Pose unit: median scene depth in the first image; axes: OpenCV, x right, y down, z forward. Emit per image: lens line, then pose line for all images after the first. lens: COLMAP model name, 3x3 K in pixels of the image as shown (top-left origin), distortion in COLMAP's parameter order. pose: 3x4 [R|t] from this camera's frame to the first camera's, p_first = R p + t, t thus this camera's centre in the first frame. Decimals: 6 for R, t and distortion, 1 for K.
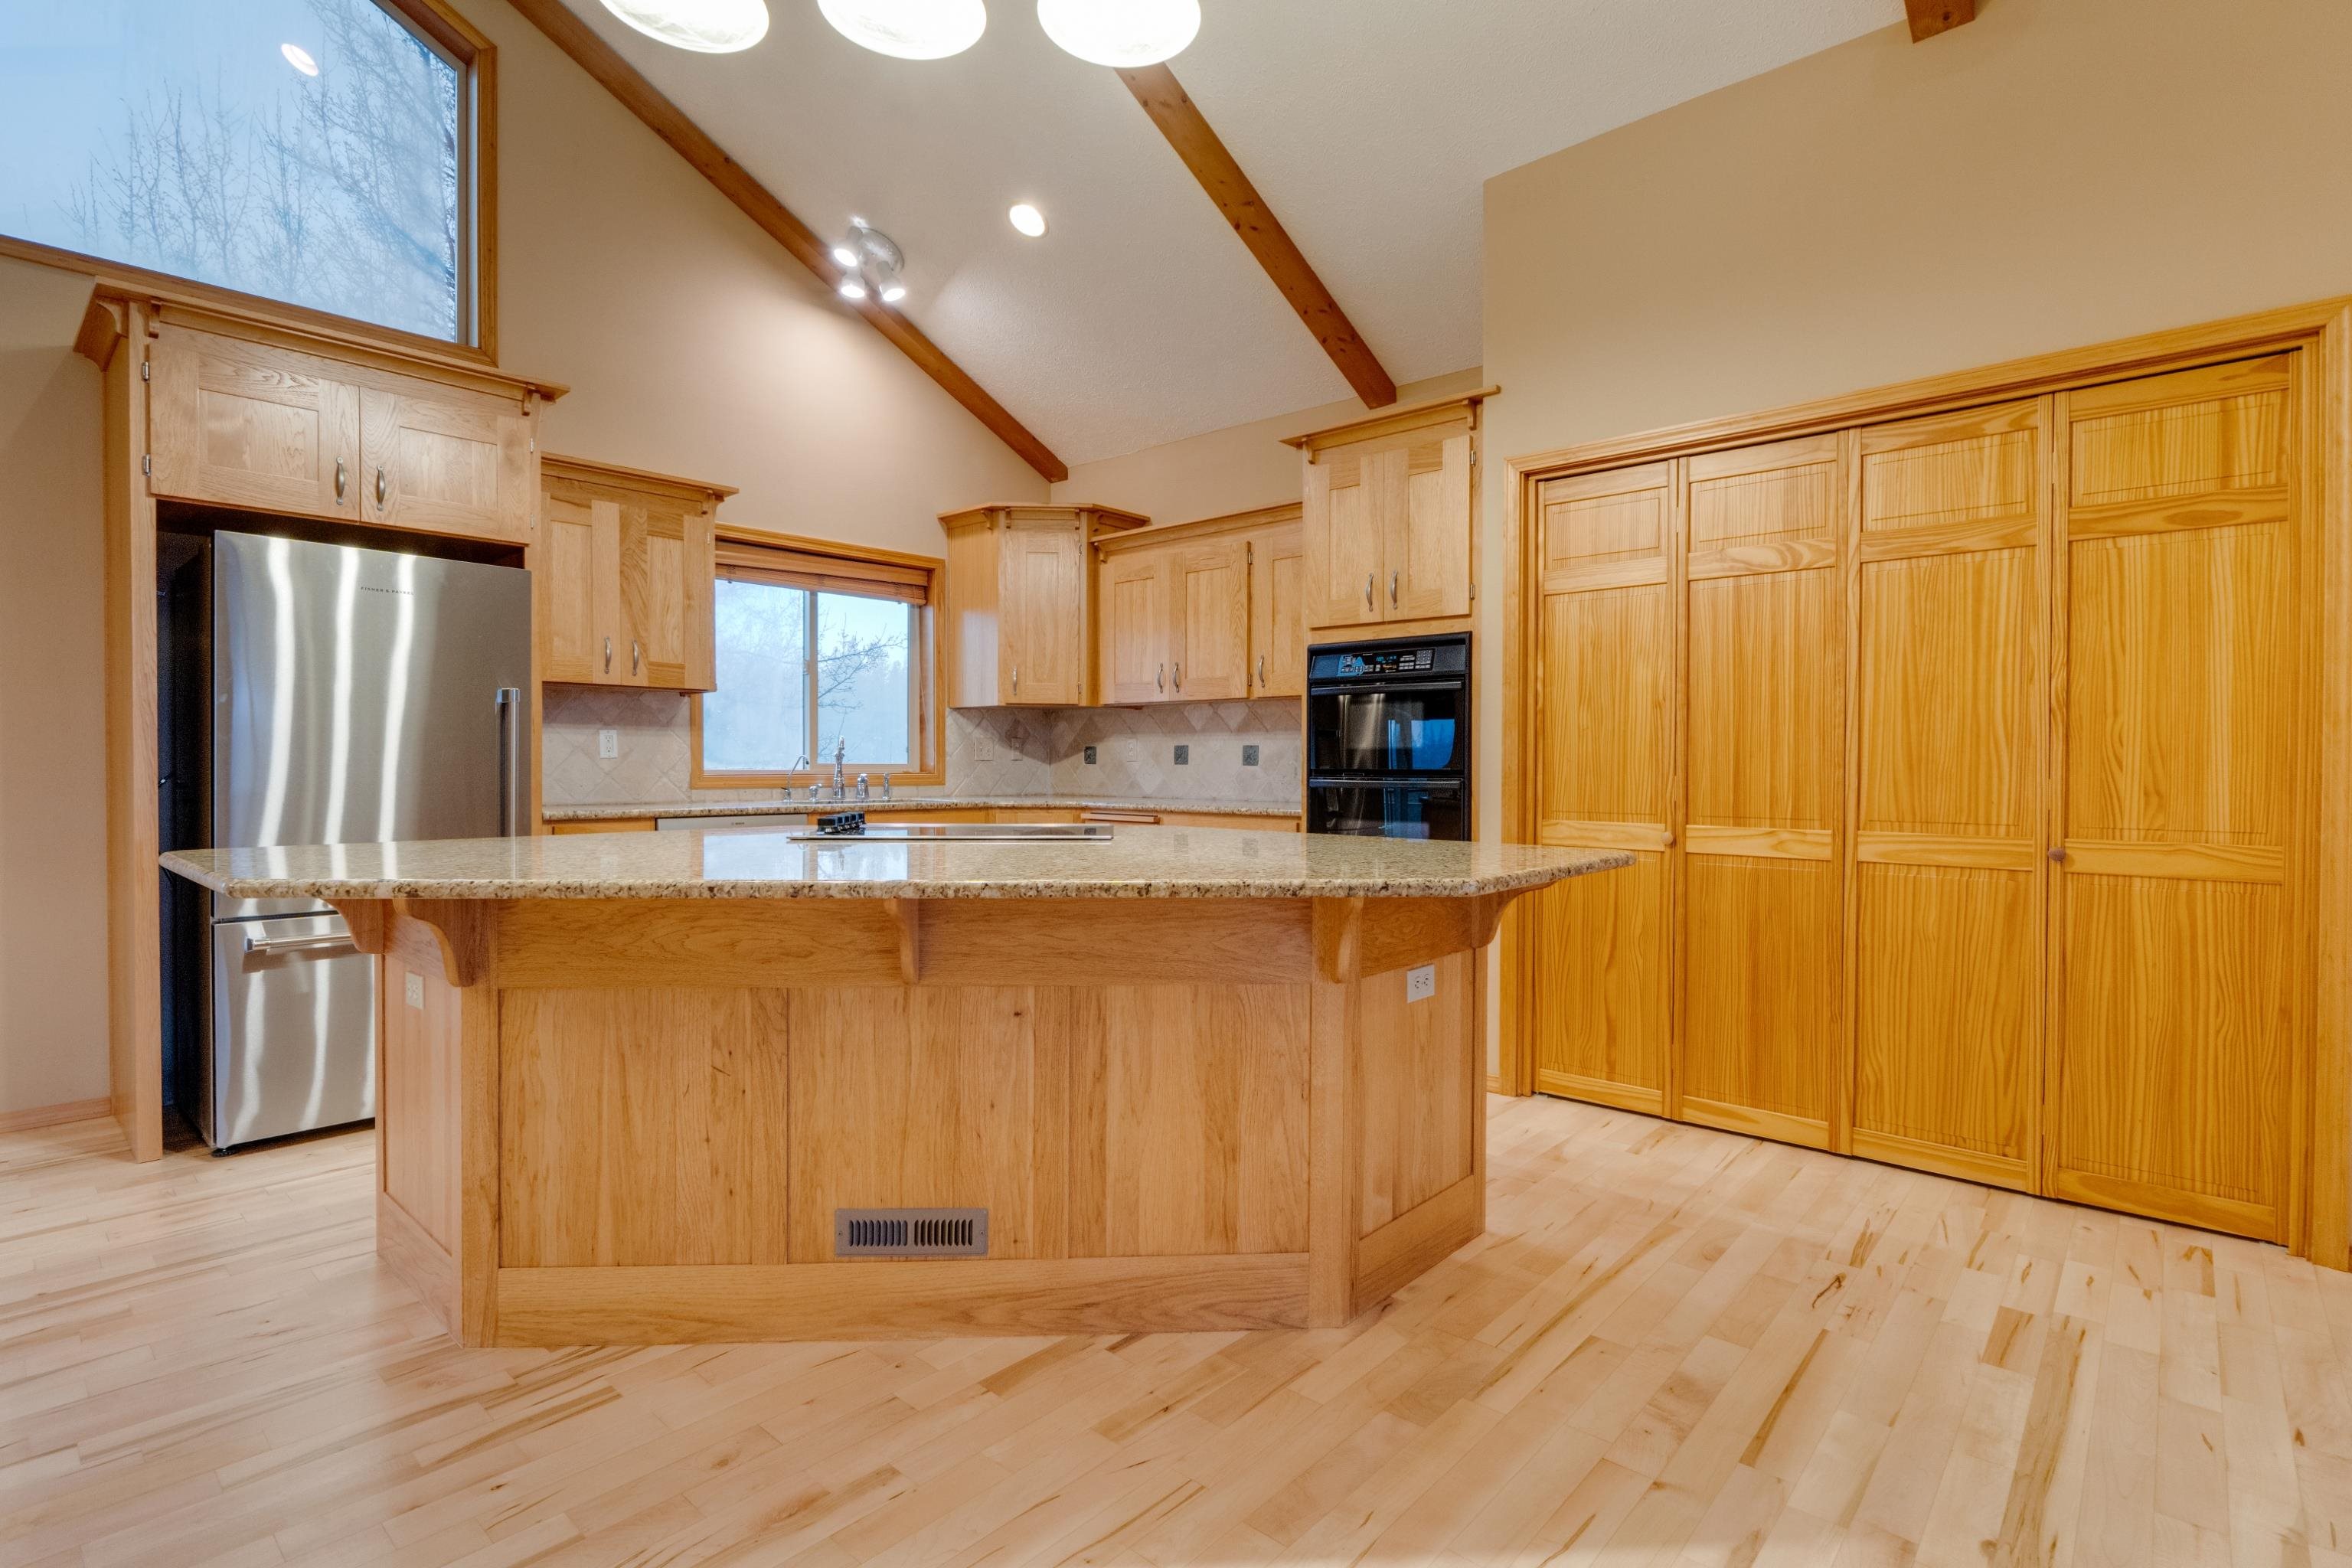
lens RADIAL K [[1119.1, 0, 1174.0], [0, 1119.1, 777.0], [0, 0, 1]] dist [-0.003877, -0.000257]
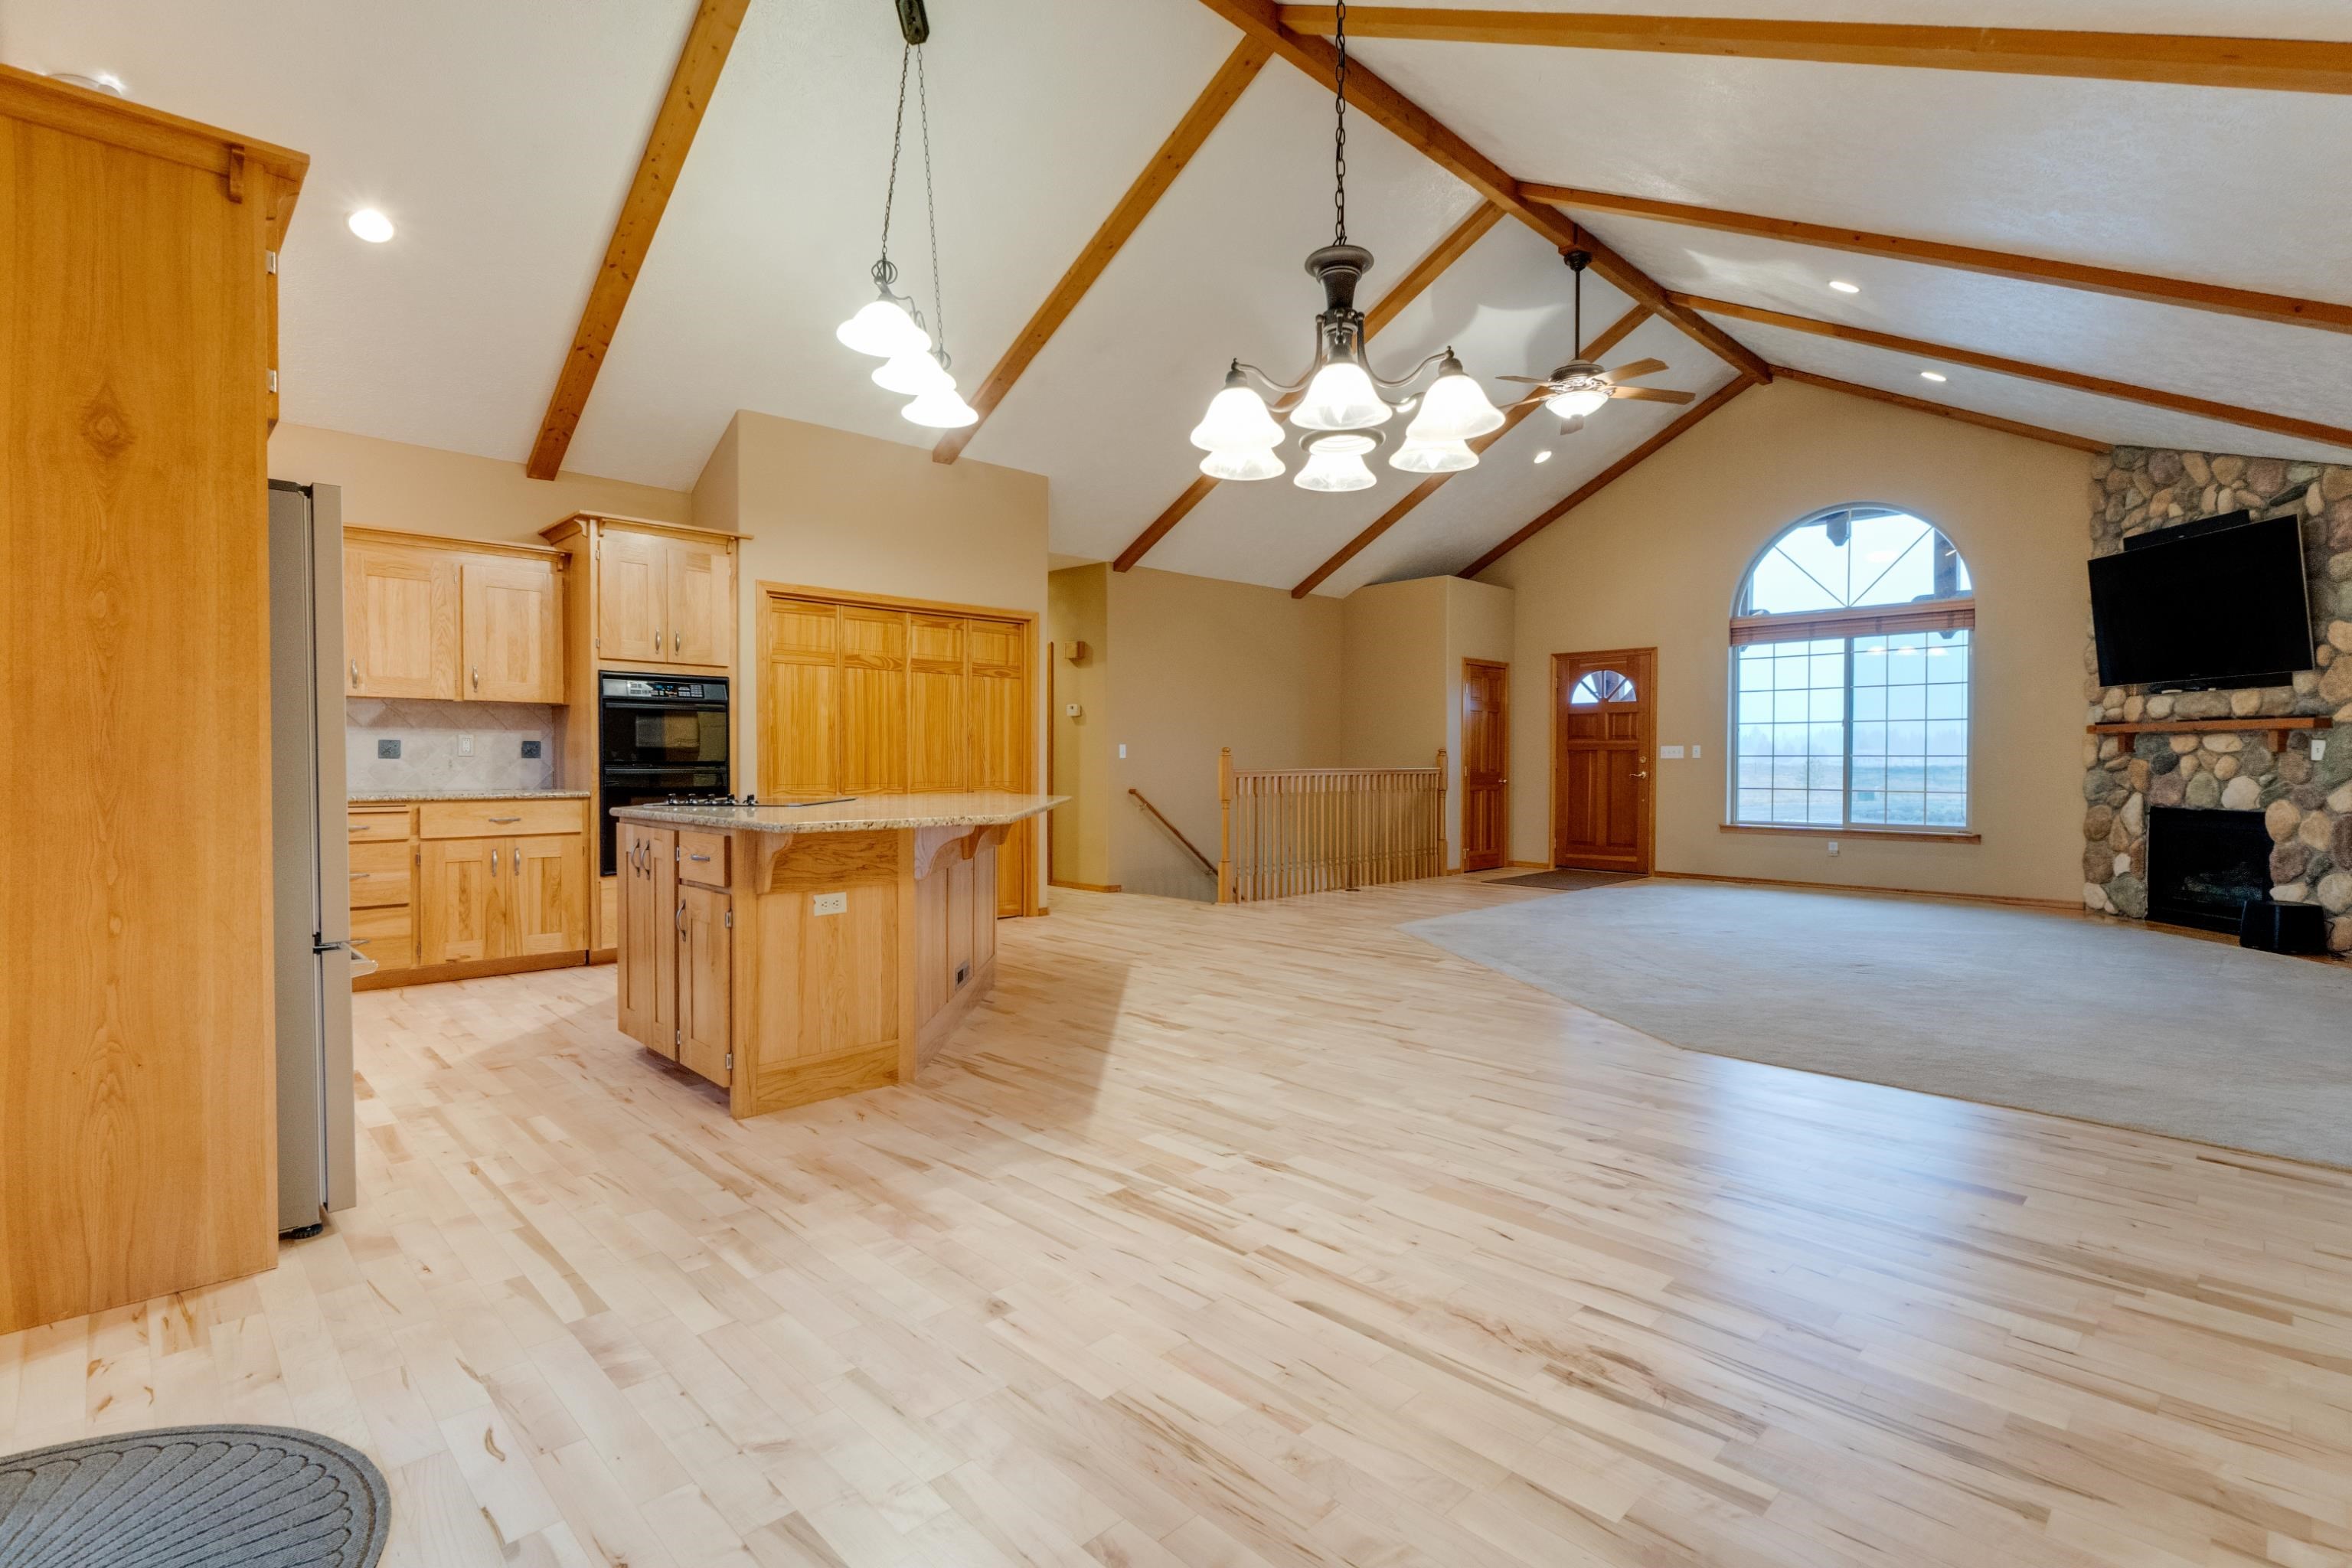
lens RADIAL K [[1119.1, 0, 1174.0], [0, 1119.1, 777.0], [0, 0, 1]] dist [-0.003877, -0.000257]
pose [[0.061315, -0.019624, 0.997926, -1.368305], [0.007739, 0.999786, 0.019185, -0.010346], [-0.998088, 0.006546, 0.061454, 0.258278]]
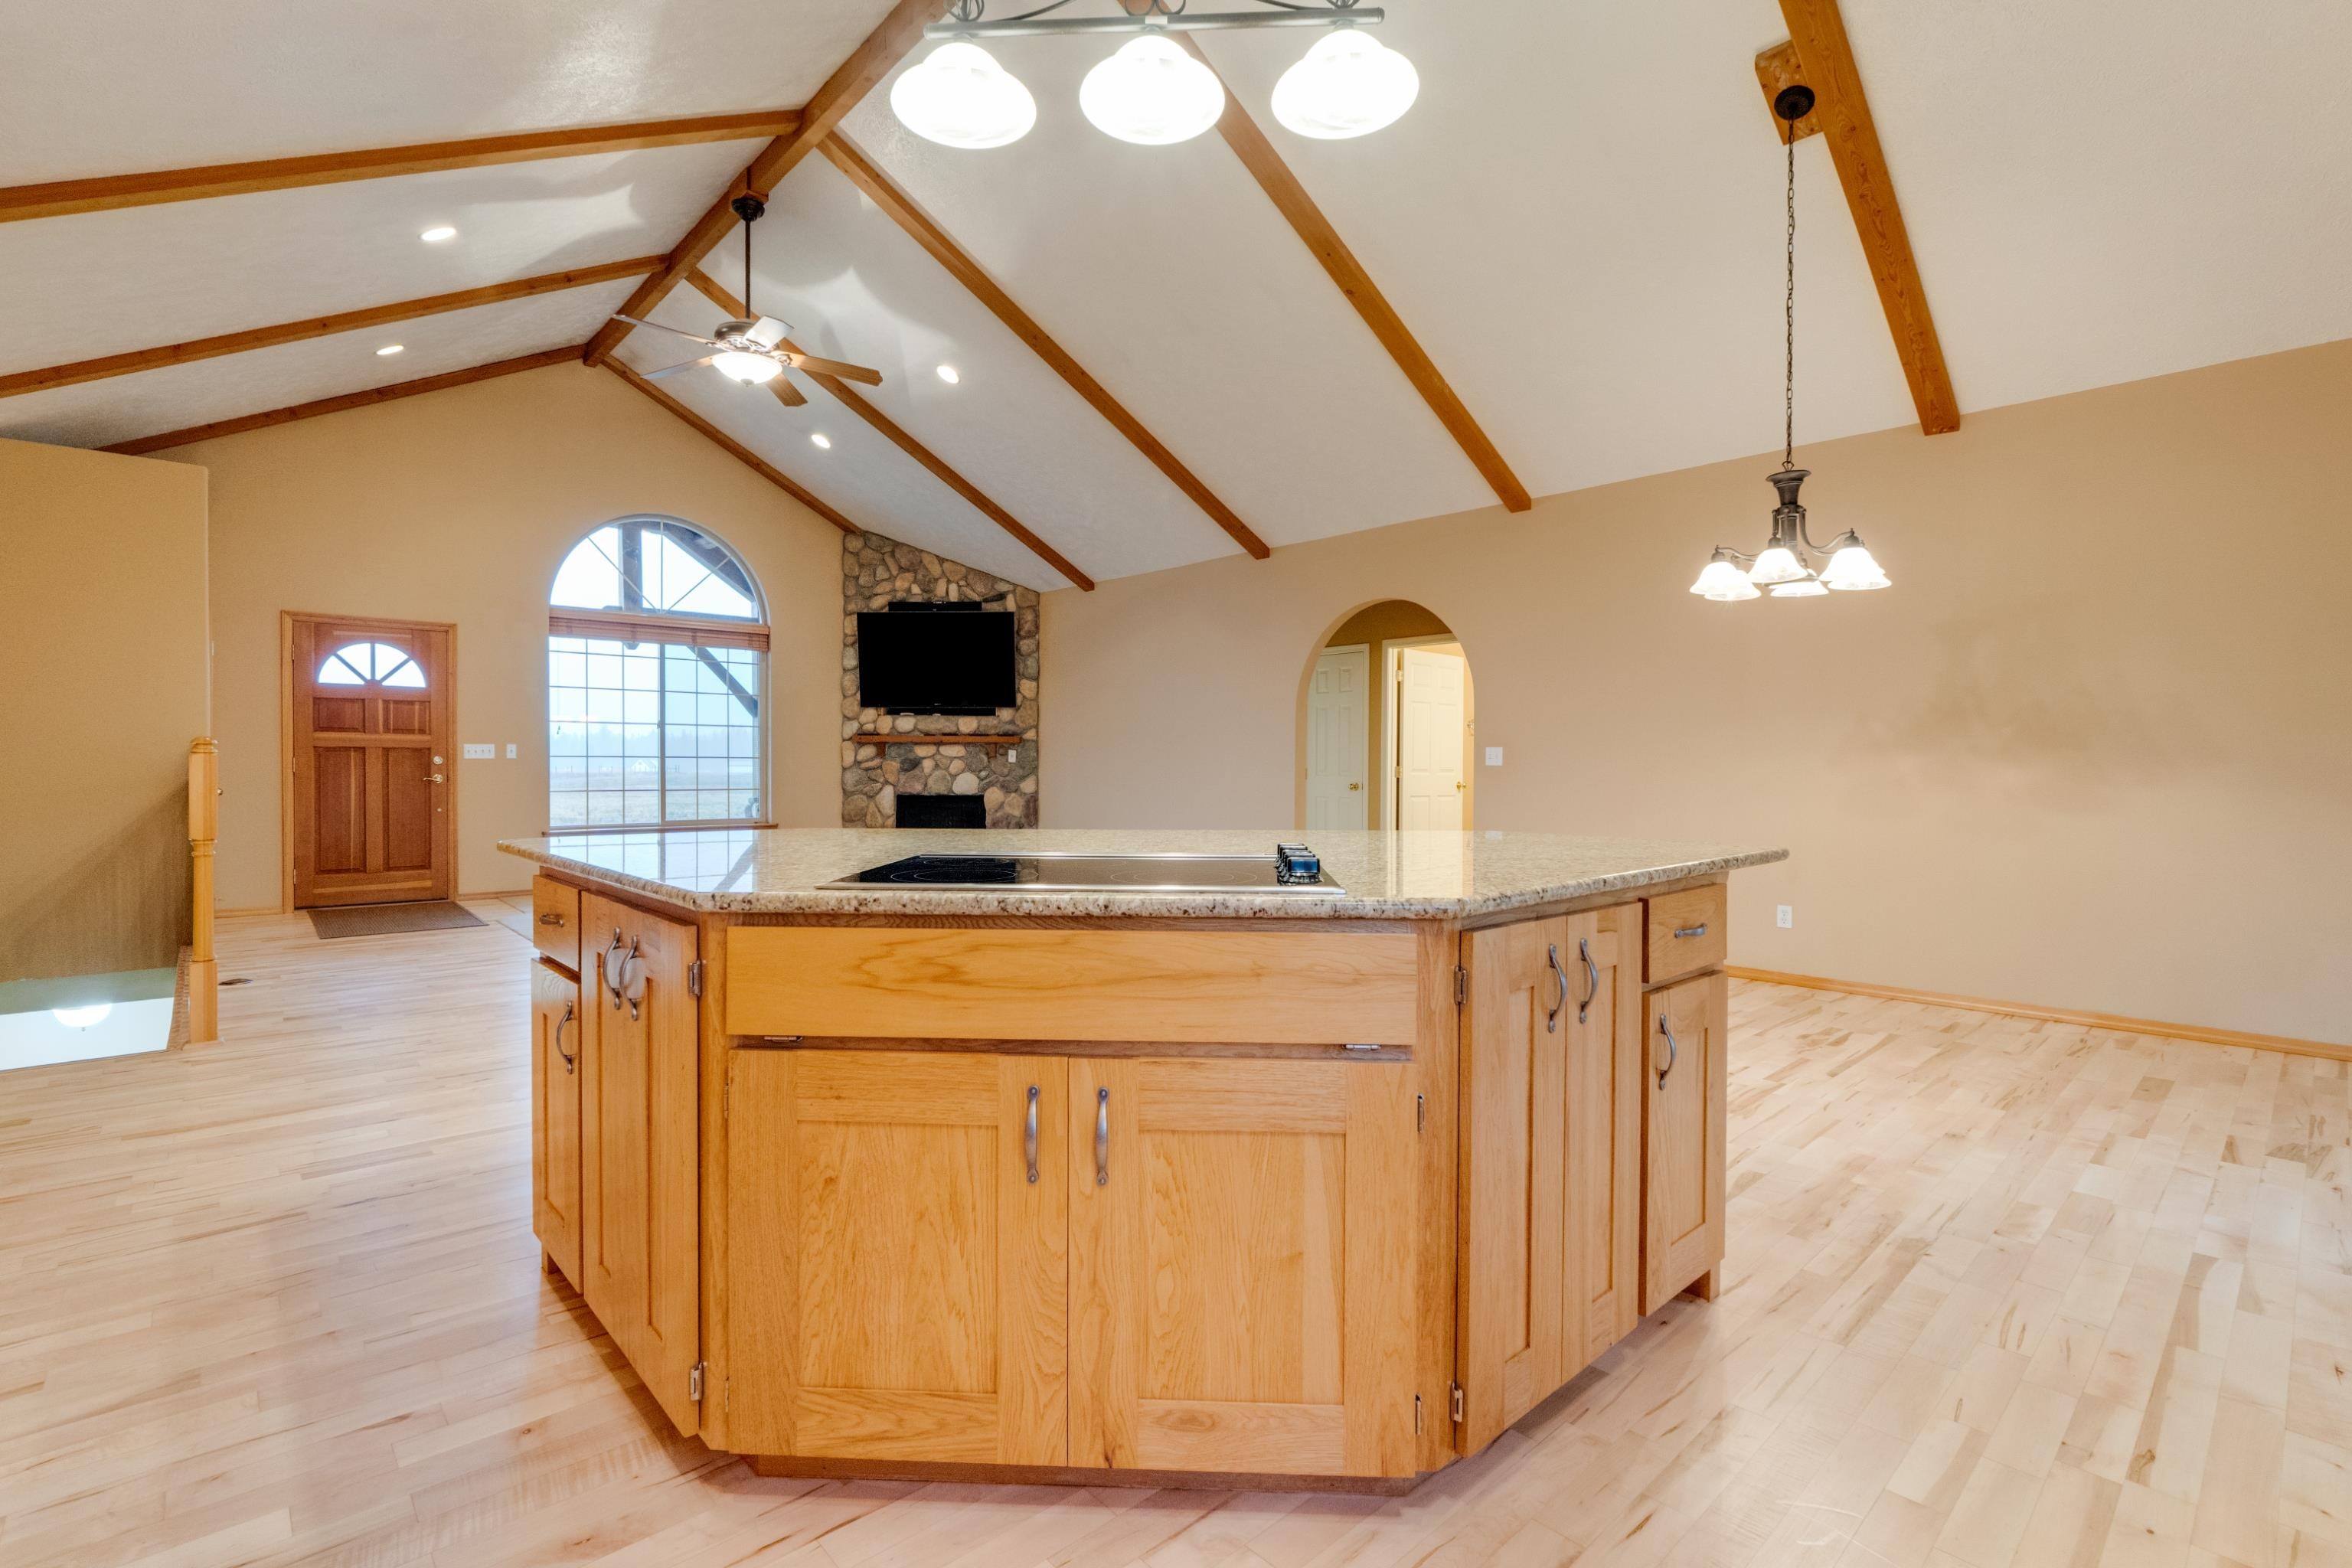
lens RADIAL K [[1070.3, 0, 1197.2], [0, 1070.3, 784.0], [0, 0, 1]] dist [-0.007836, -0.000353]
pose [[-0.996918, -0.009729, 0.077850, -0.230417], [-0.007514, 0.999560, 0.028702, -0.015935], [-0.078095, 0.028029, -0.996552, 1.288437]]
